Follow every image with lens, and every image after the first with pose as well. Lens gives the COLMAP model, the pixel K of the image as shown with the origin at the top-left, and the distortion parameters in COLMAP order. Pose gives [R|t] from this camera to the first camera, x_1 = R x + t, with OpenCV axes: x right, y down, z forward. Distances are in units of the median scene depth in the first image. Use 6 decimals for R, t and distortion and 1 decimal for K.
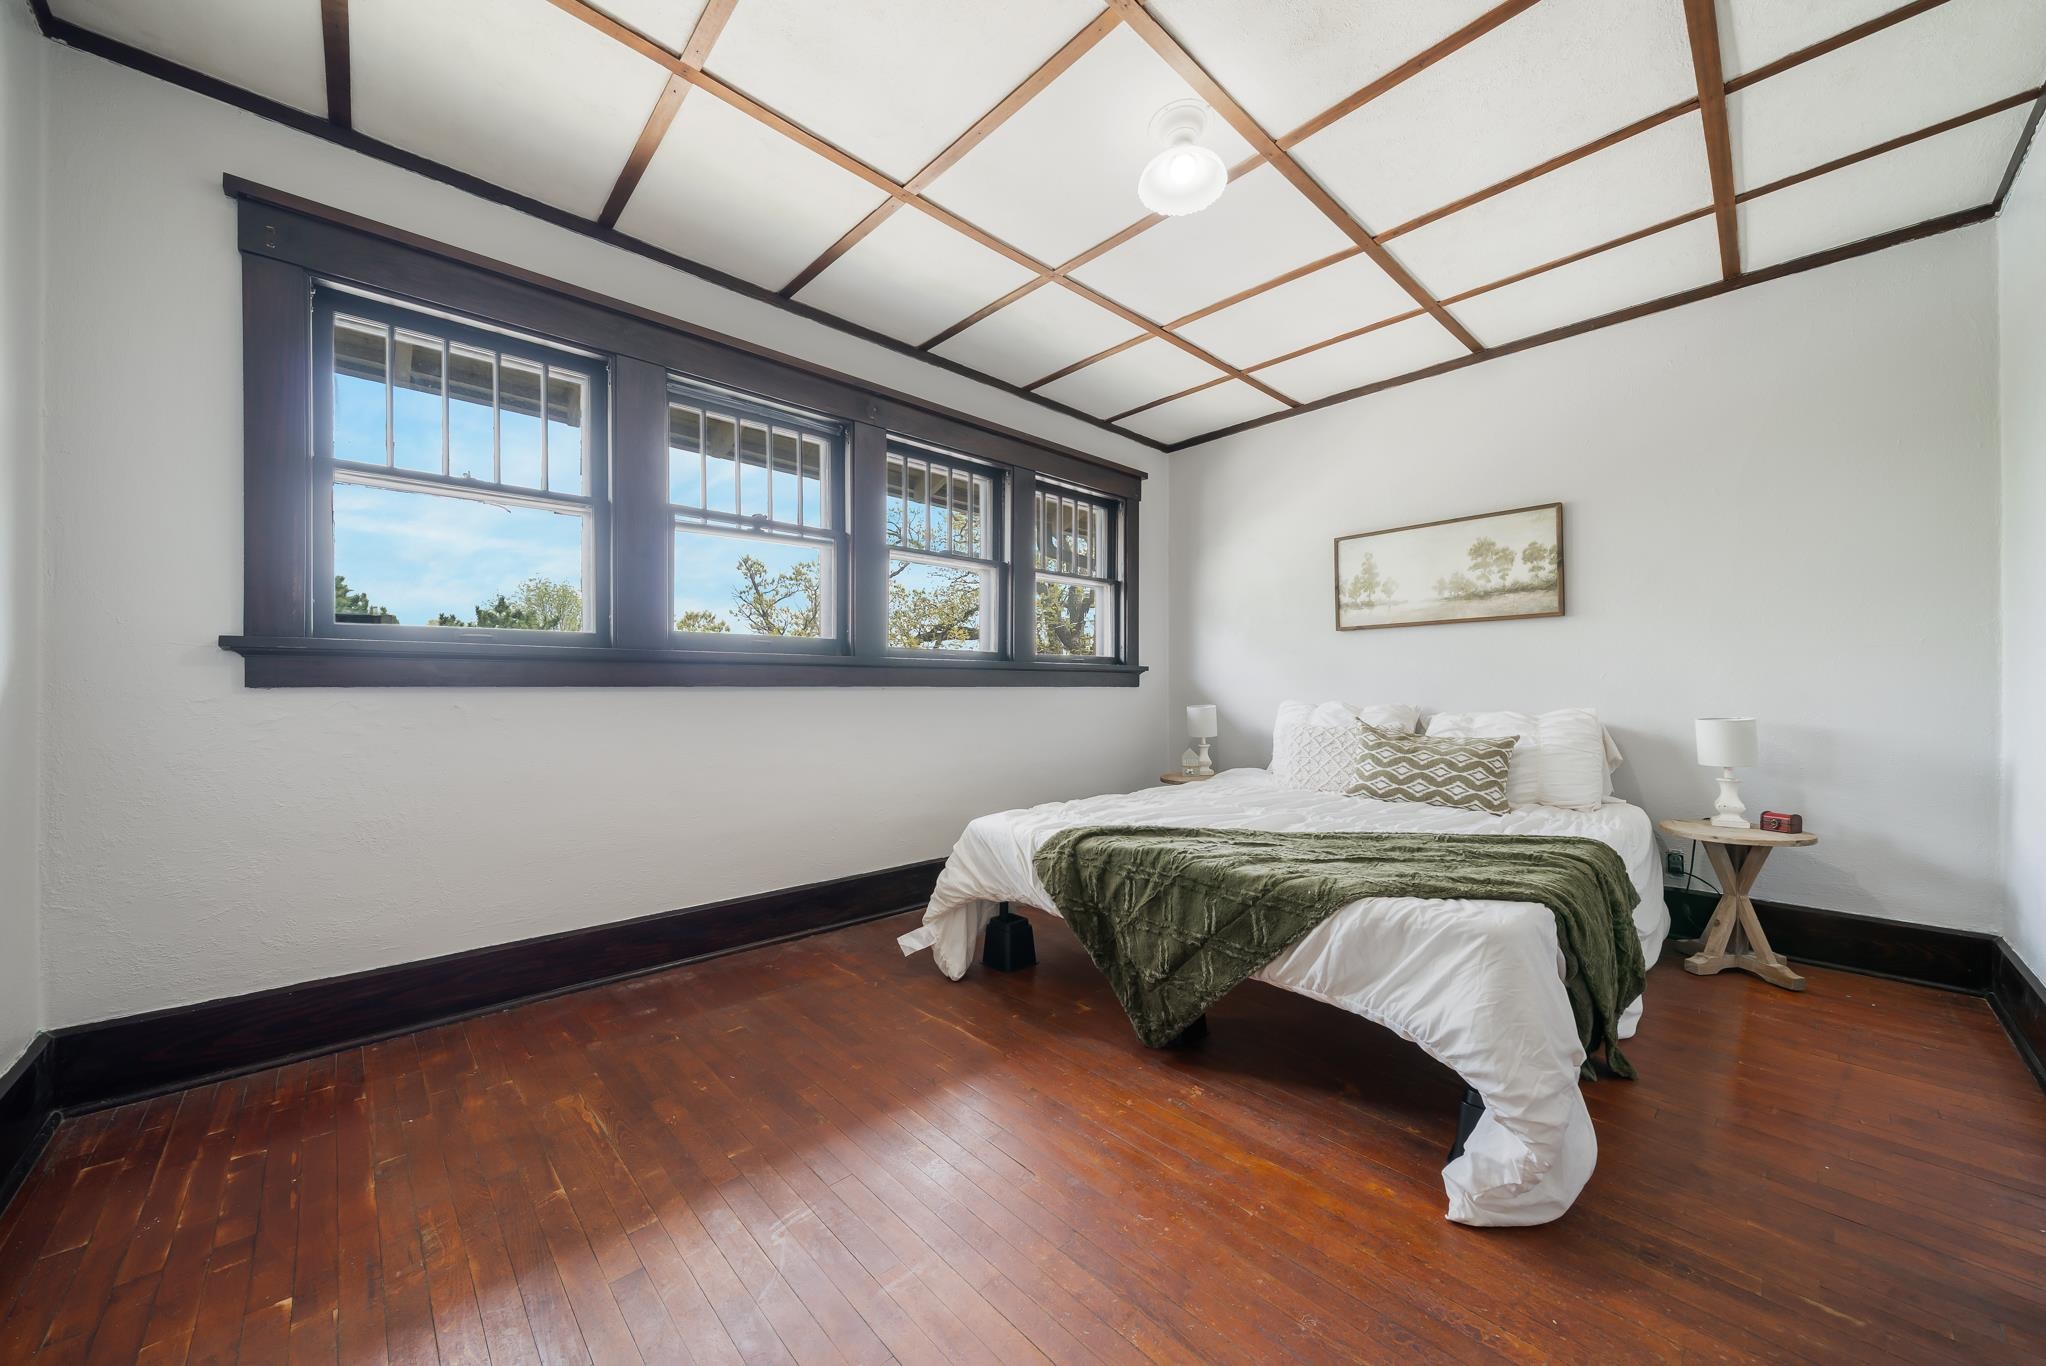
lens RADIAL K [[729.4, 0, 1014.8], [0, 729.4, 689.2], [0, 0, 1]] dist [-0.000381, -0.000066]
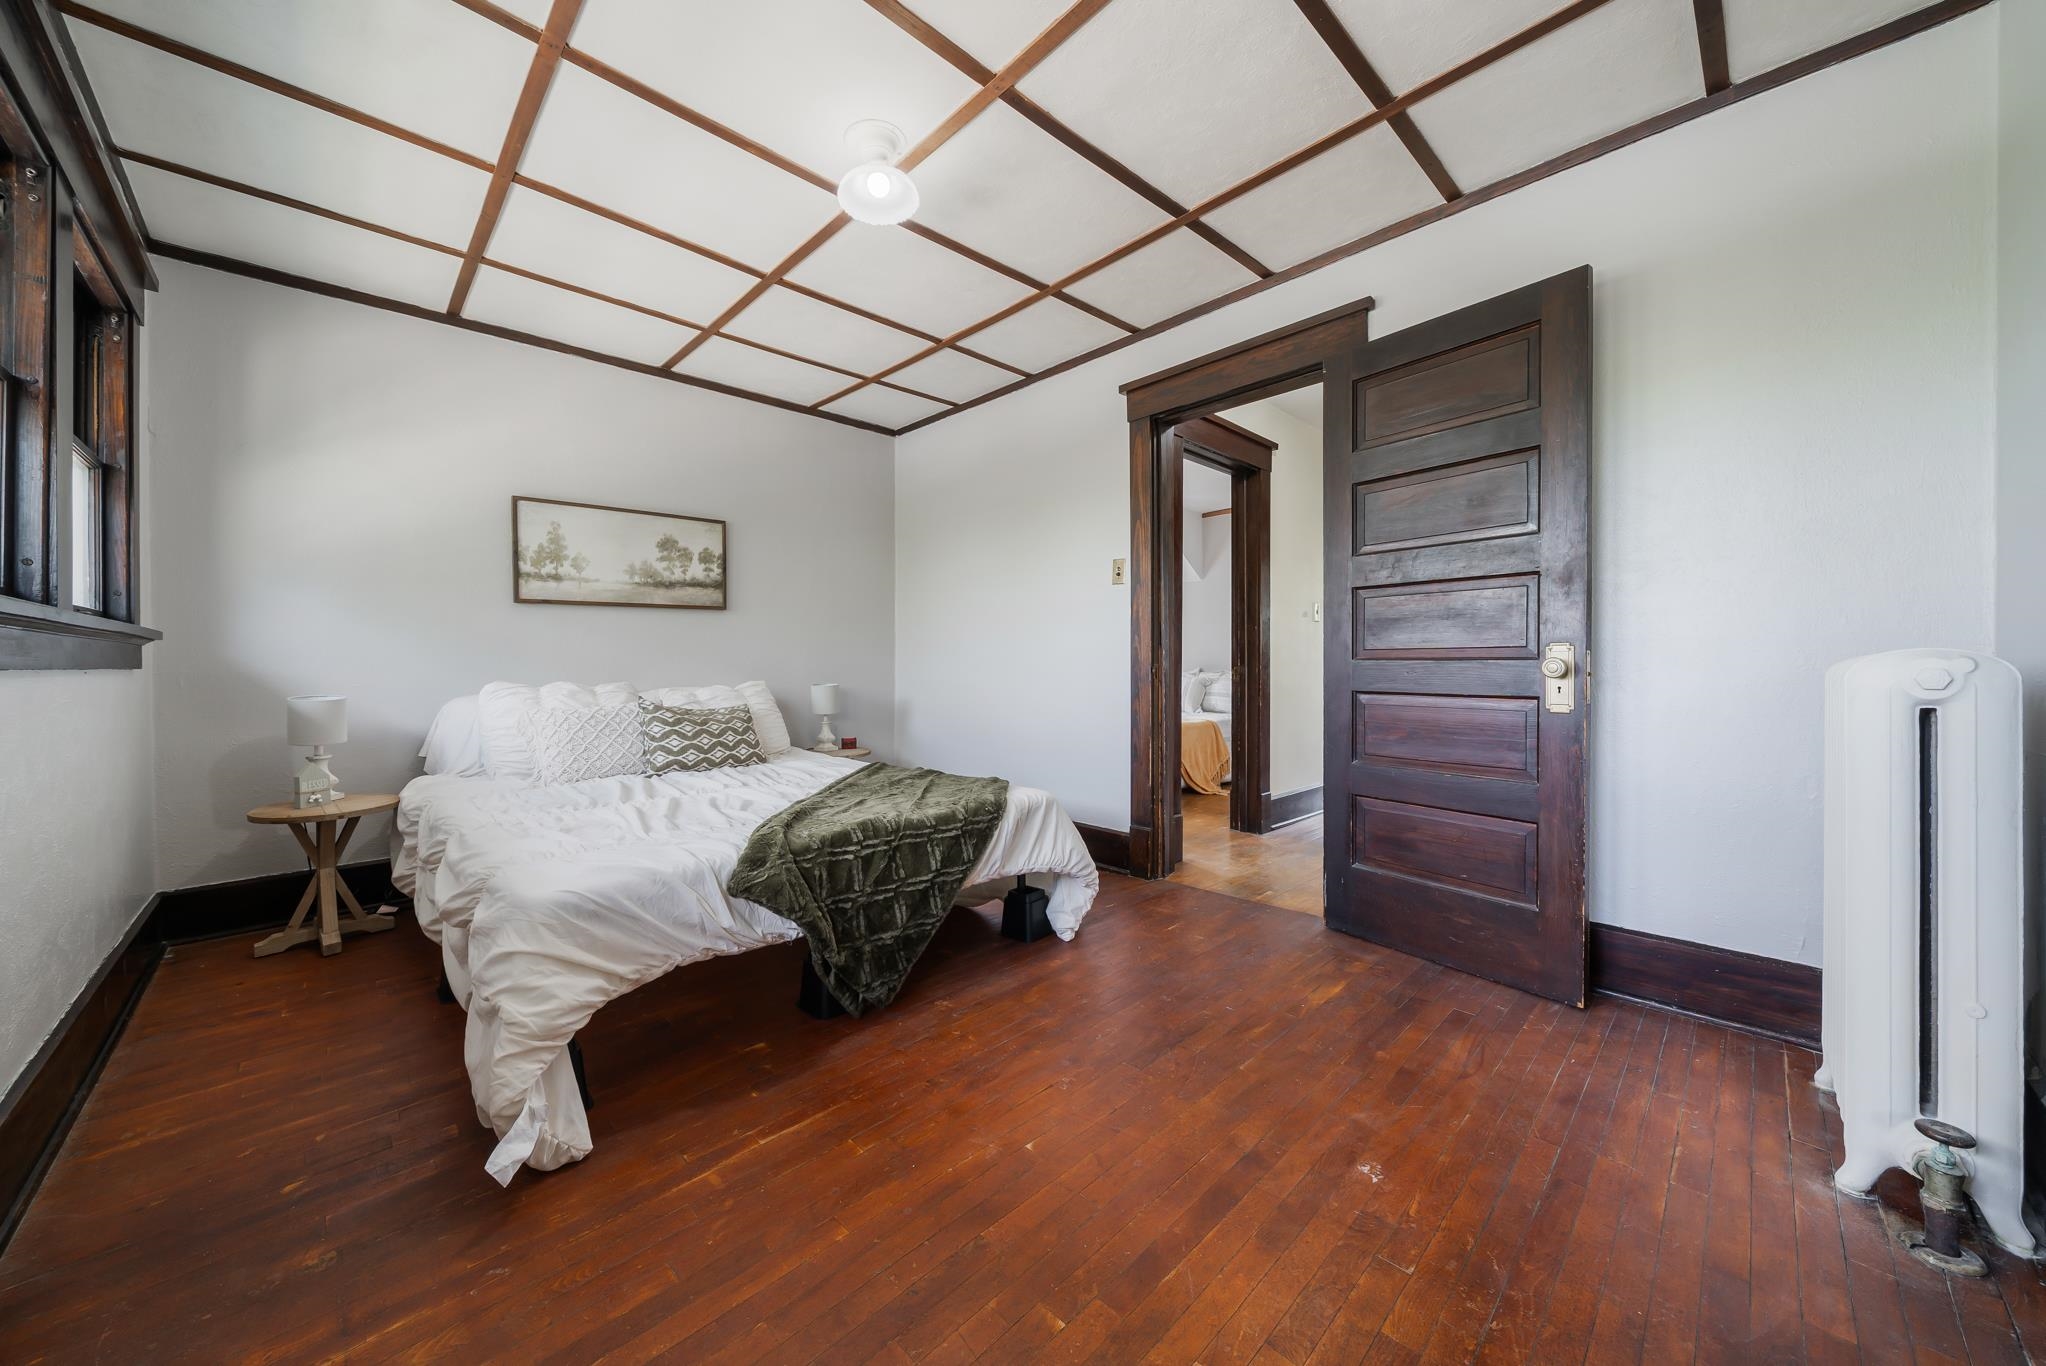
lens RADIAL K [[707.8, 0, 1022.7], [0, 707.8, 675.2], [0, 0, 1]] dist [-0.005601, 0.000021]
pose [[-0.013197, -0.019484, 0.999723, -0.481054], [0.006105, 0.999790, 0.019566, -0.005923], [-0.999894, 0.006362, -0.013075, 0.467165]]
